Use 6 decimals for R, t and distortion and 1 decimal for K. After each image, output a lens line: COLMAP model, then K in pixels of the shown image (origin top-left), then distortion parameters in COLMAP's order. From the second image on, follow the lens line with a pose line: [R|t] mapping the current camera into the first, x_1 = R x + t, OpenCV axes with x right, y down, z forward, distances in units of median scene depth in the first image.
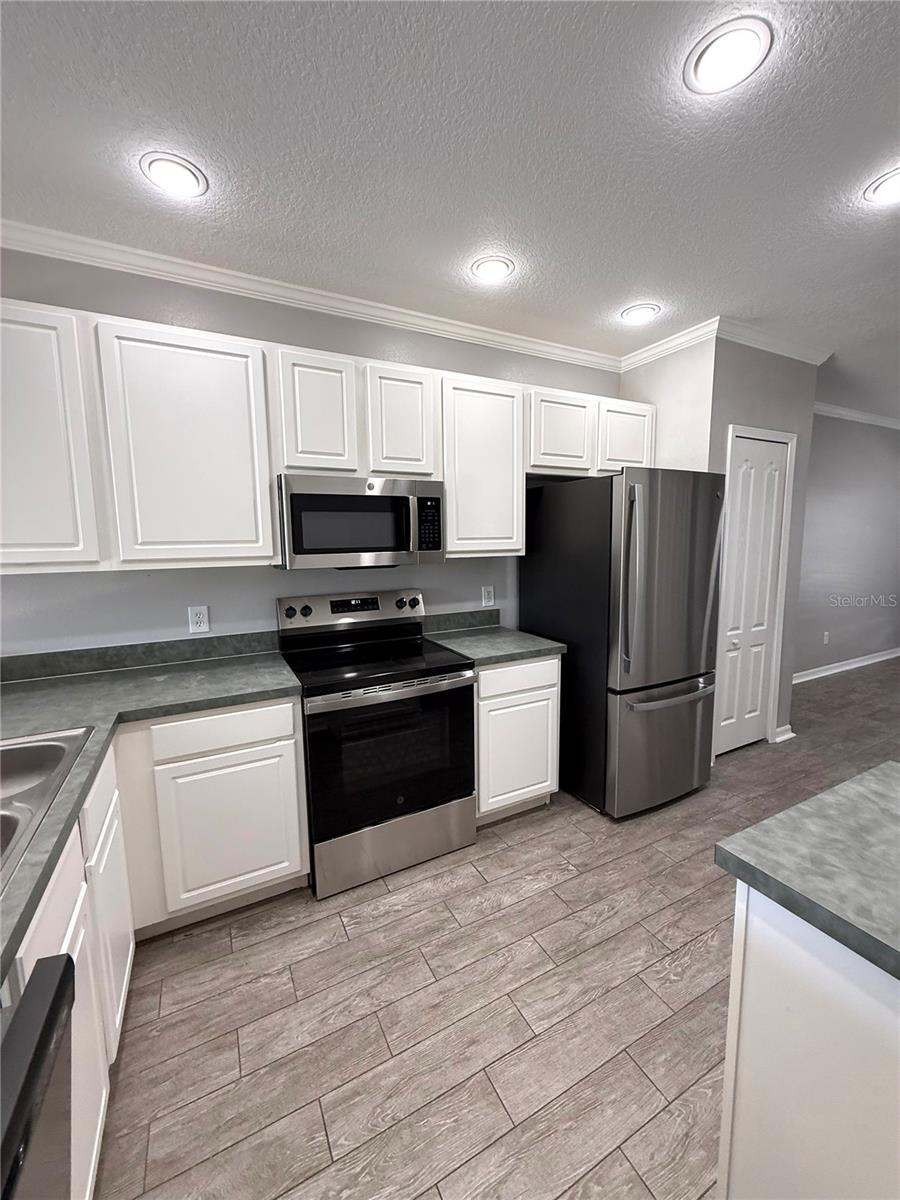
lens RADIAL K [[477.7, 0, 450.1], [0, 477.7, 594.6], [0, 0, 1]] dist [-0.001632, 0.000378]
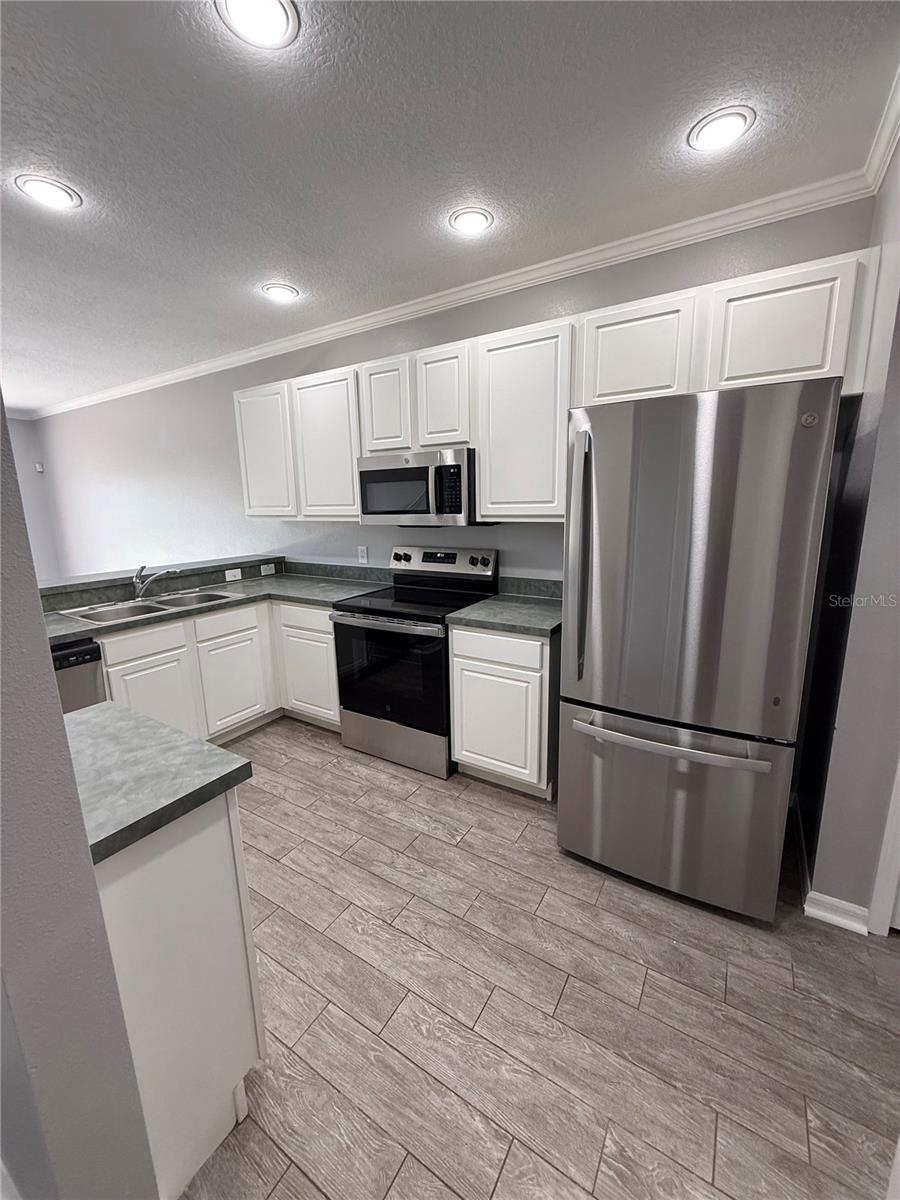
lens RADIAL K [[477.7, 0, 450.1], [0, 477.7, 594.6], [0, 0, 1]] dist [-0.001632, 0.000378]
pose [[0.505648, 0.169269, -0.845972, 0.991646], [-0.089505, 0.985565, 0.143702, -0.072150], [0.858084, 0.003056, 0.513500, 0.463177]]
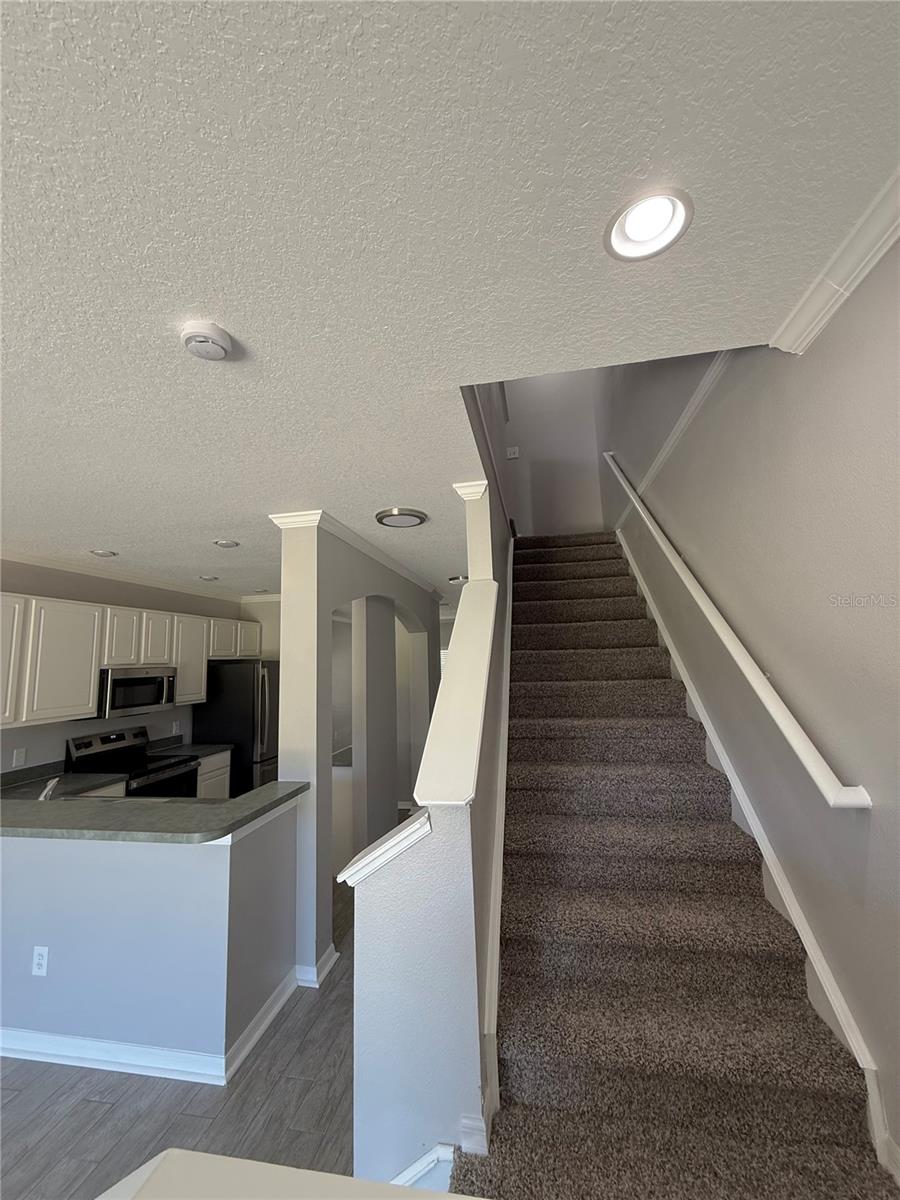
lens RADIAL K [[477.7, 0, 450.1], [0, 477.7, 594.6], [0, 0, 1]] dist [-0.001632, 0.000378]
pose [[0.613137, 0.098893, 0.783762, -0.990928], [0.123382, 0.967970, -0.218658, 0.052348], [-0.780282, 0.230769, 0.581296, -1.246015]]
